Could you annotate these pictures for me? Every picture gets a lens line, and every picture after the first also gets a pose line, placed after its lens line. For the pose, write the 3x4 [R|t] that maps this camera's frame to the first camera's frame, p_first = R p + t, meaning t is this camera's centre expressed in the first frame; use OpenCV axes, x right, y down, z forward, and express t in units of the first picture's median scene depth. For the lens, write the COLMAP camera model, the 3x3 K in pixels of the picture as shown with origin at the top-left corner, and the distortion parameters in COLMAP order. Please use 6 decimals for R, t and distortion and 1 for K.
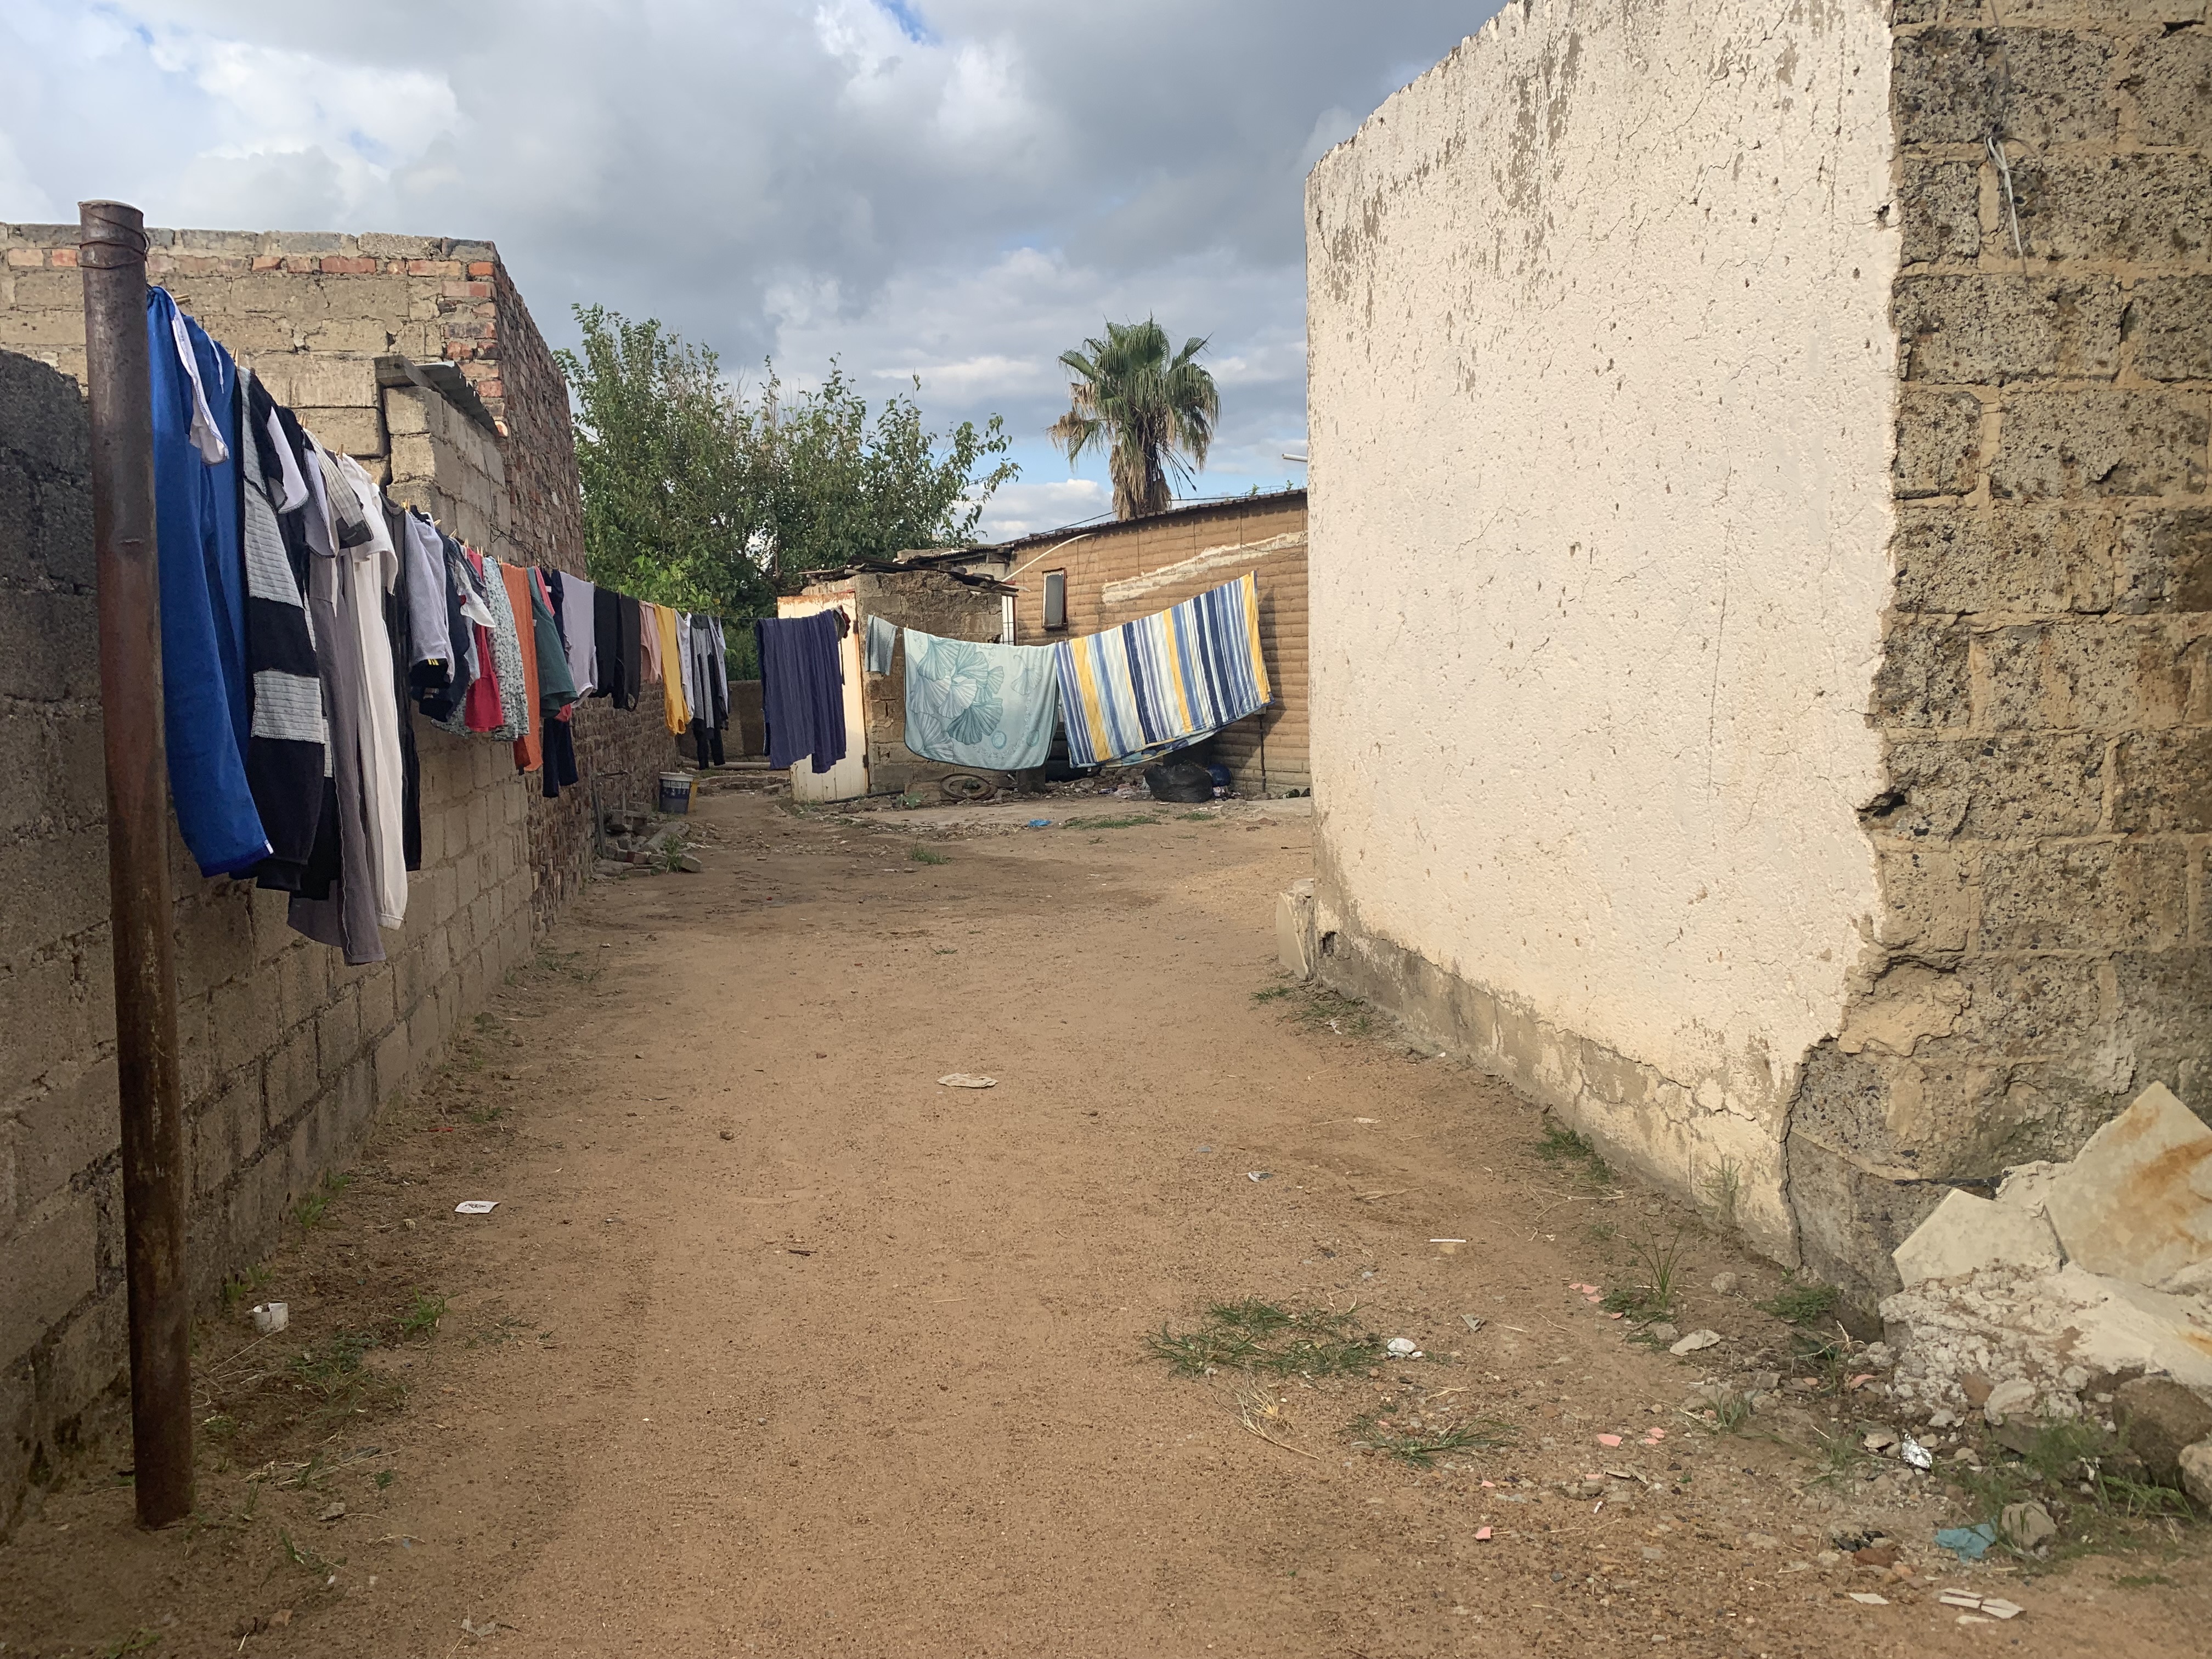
lens RADIAL K [[1692.1, 0, 1066.7], [0, 1692.1, 852.3], [0, 0, 1]] dist [0.054584, -0.058193]
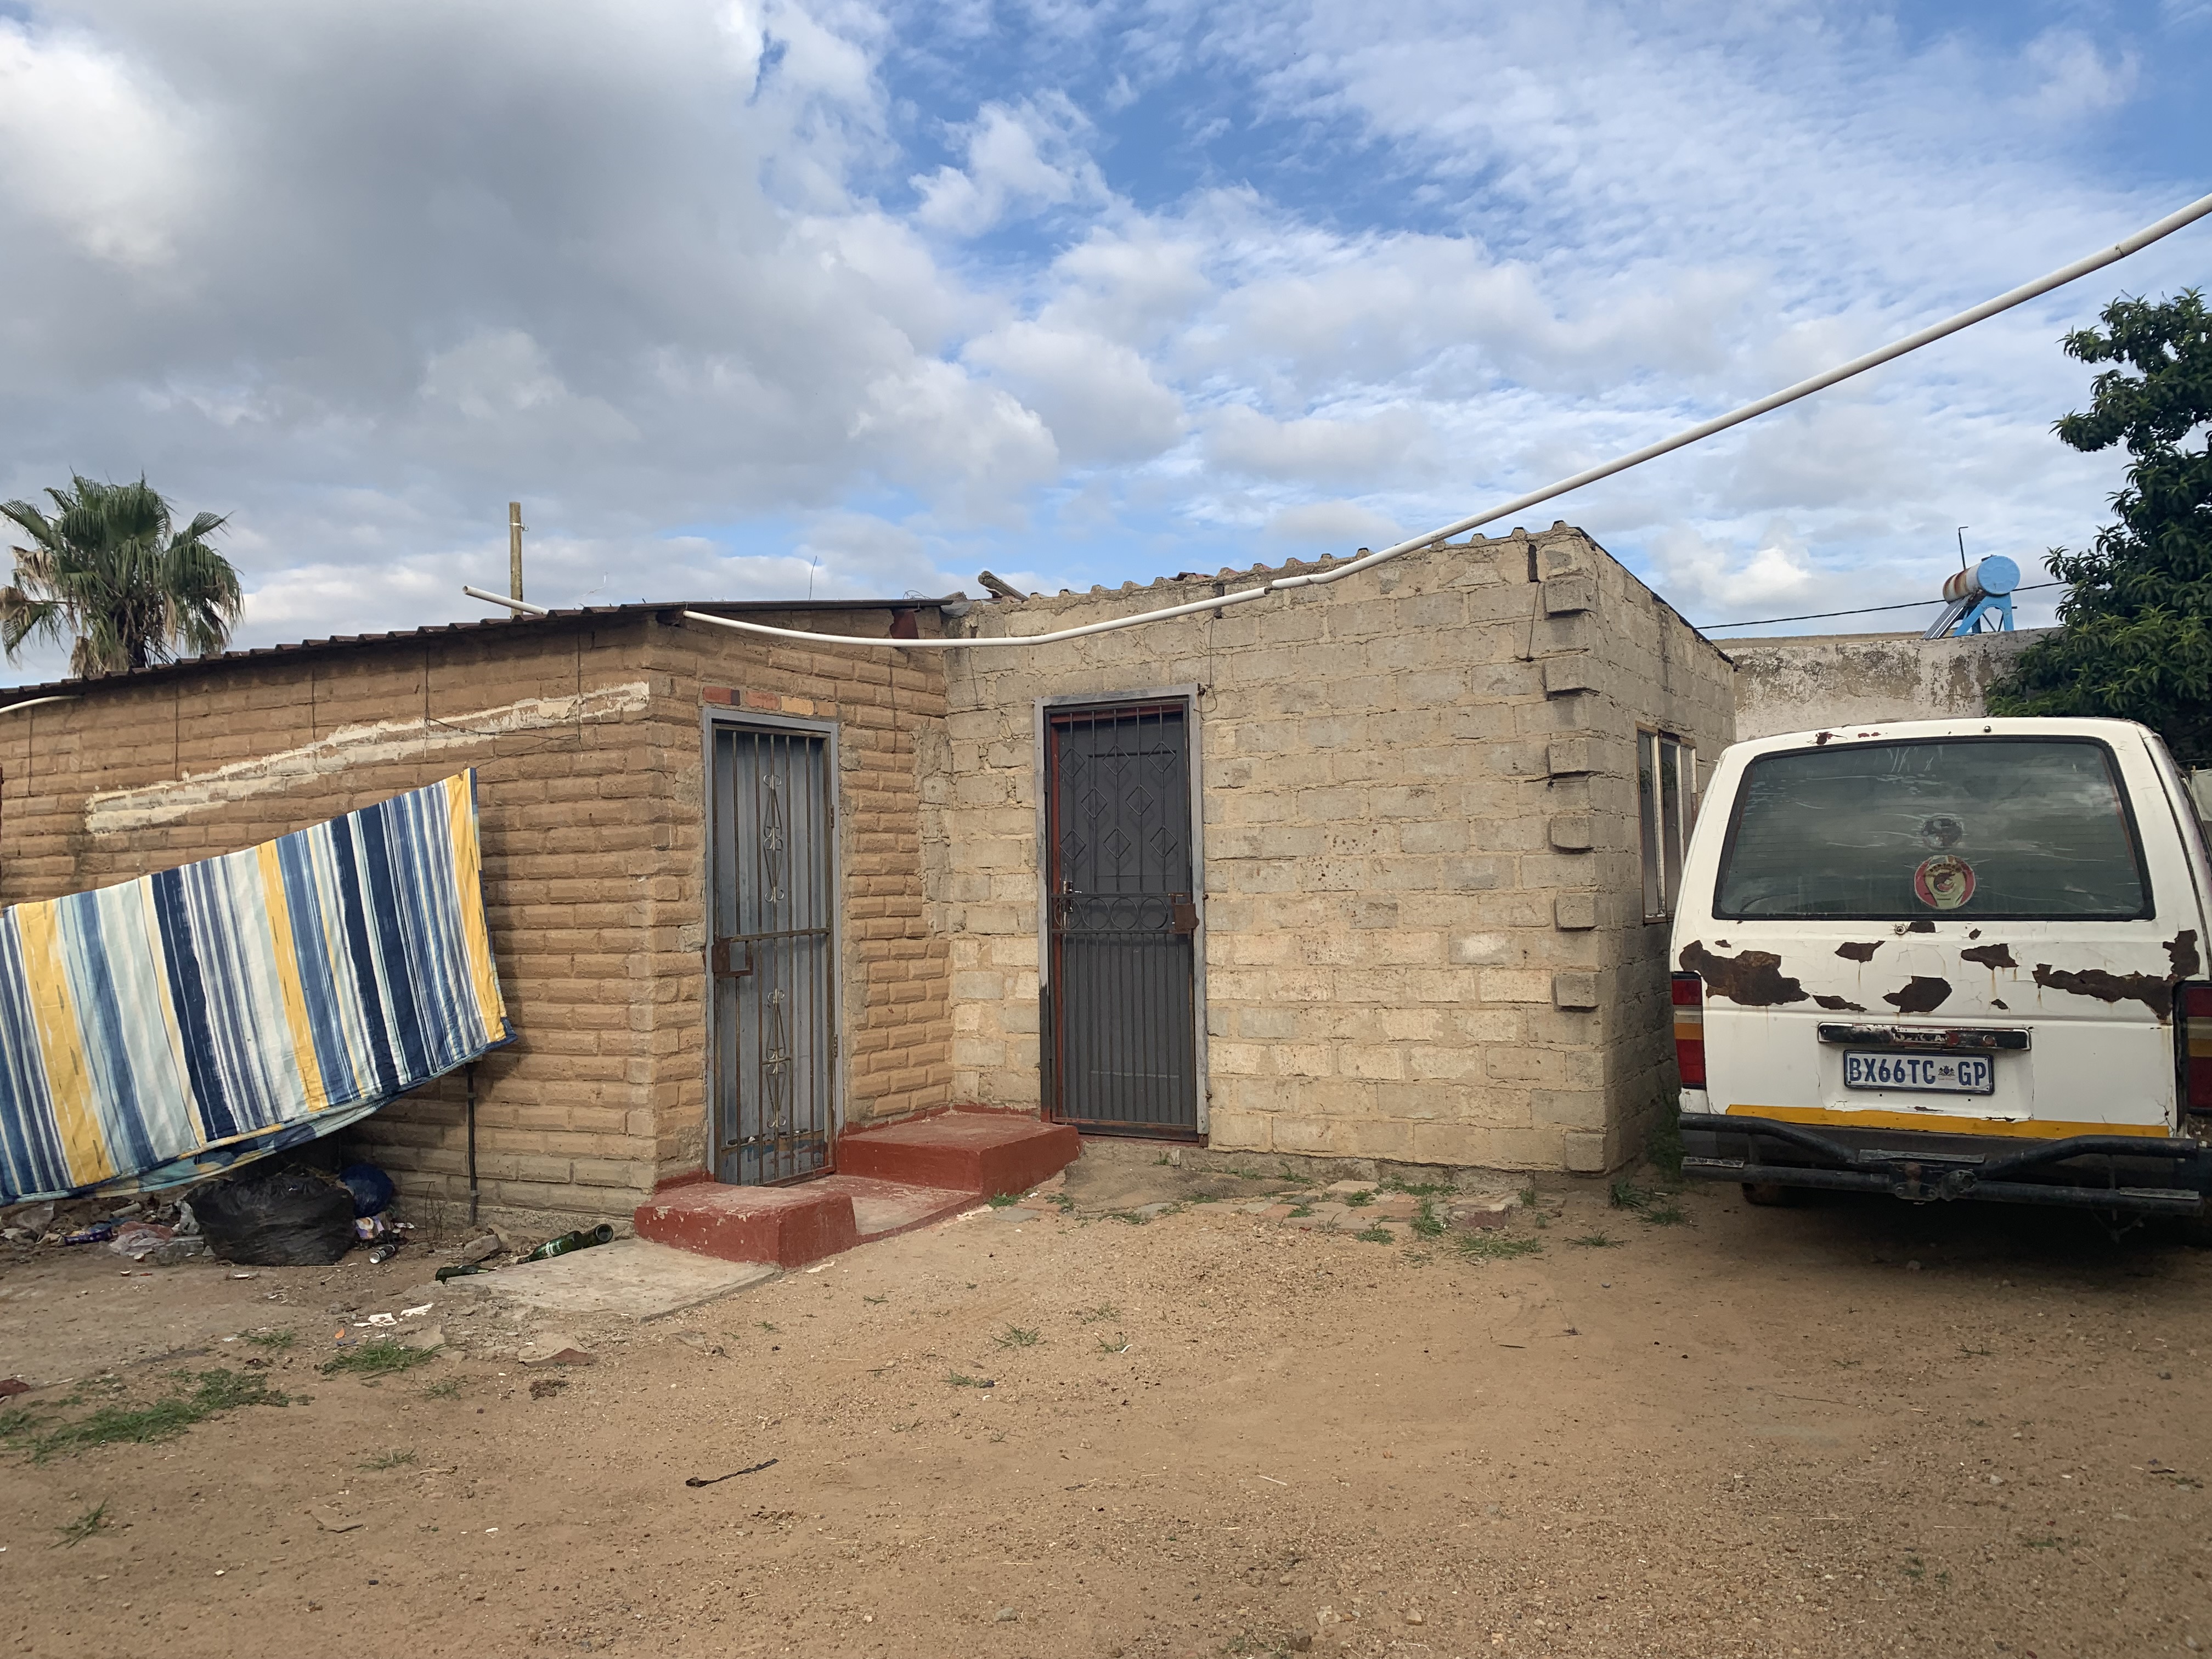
lens RADIAL K [[1692.1, 0, 1100.2], [0, 1692.1, 798.8], [0, 0, 1]] dist [0.054584, -0.058193]
pose [[0.838116, 0.041988, 0.543874, -0.003694], [0.060257, 0.983805, -0.168809, -0.056481], [-0.542154, 0.174254, 0.822012, 0.442715]]
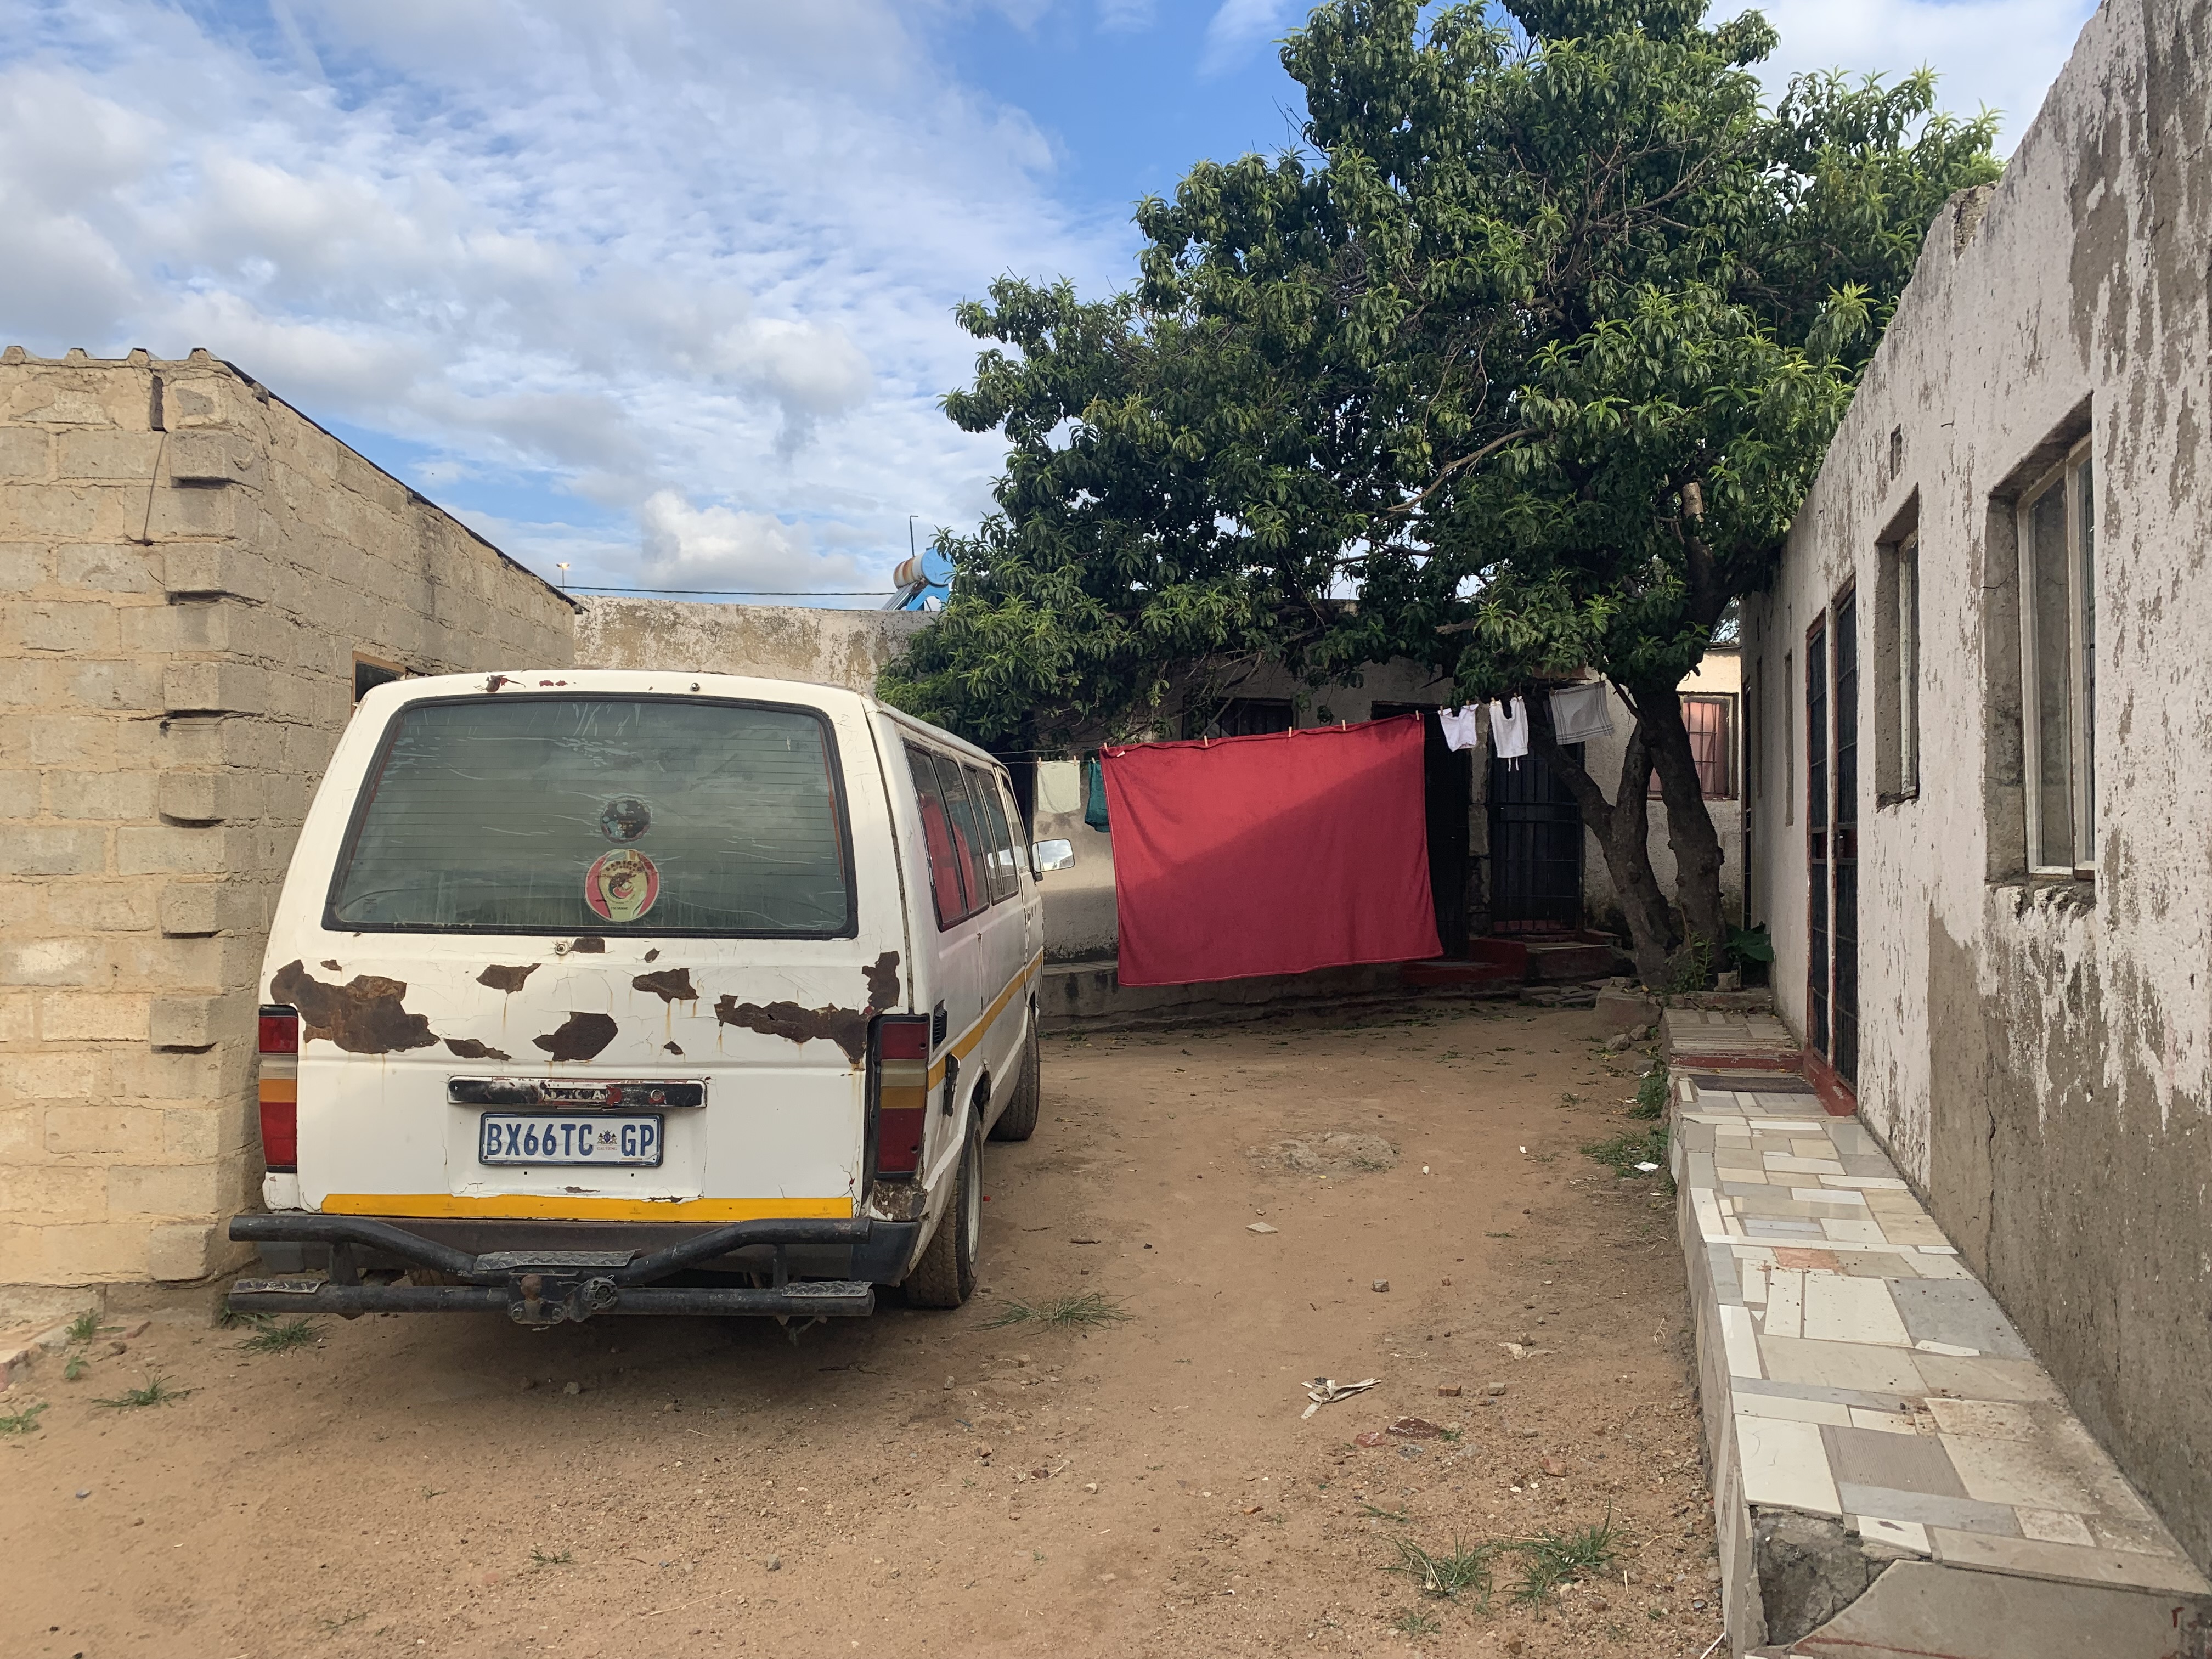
lens RADIAL K [[1692.1, 0, 1113.4], [0, 1692.1, 816.5], [0, 0, 1]] dist [0.054584, -0.058193]
pose [[0.420257, 0.050935, 0.905974, 0.128673], [0.085312, 0.991783, -0.095333, -0.067734], [-0.903386, 0.117355, 0.412458, 0.462478]]
